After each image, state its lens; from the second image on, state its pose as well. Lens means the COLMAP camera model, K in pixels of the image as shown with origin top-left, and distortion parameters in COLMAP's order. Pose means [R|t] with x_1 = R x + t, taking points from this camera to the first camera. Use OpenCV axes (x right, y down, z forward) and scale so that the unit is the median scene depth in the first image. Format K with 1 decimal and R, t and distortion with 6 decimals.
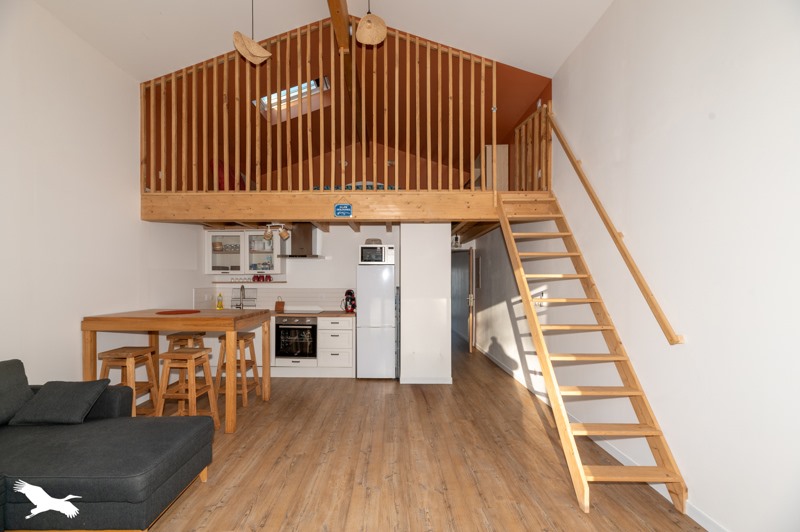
lens RADIAL K [[322.1, 0, 400.0], [0, 322.1, 282.4], [0, 0, 1]] dist [0.000050, -0.000011]
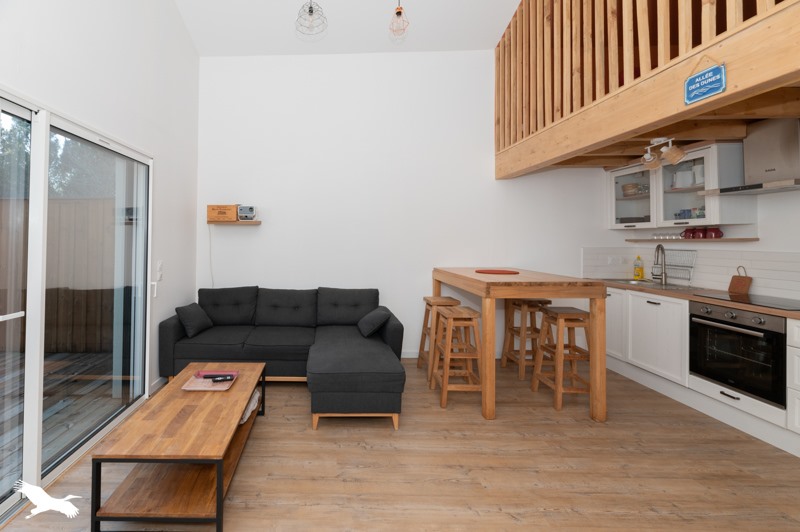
lens RADIAL K [[426.2, 0, 399.9], [0, 426.2, 230.8], [0, 0, 1]] dist [0.000146, 0.000057]
pose [[-0.041906, -0.019315, -0.998935, 0.398708], [0.001554, 0.999811, -0.019398, -0.003136], [0.999120, -0.002365, -0.041868, 0.530851]]
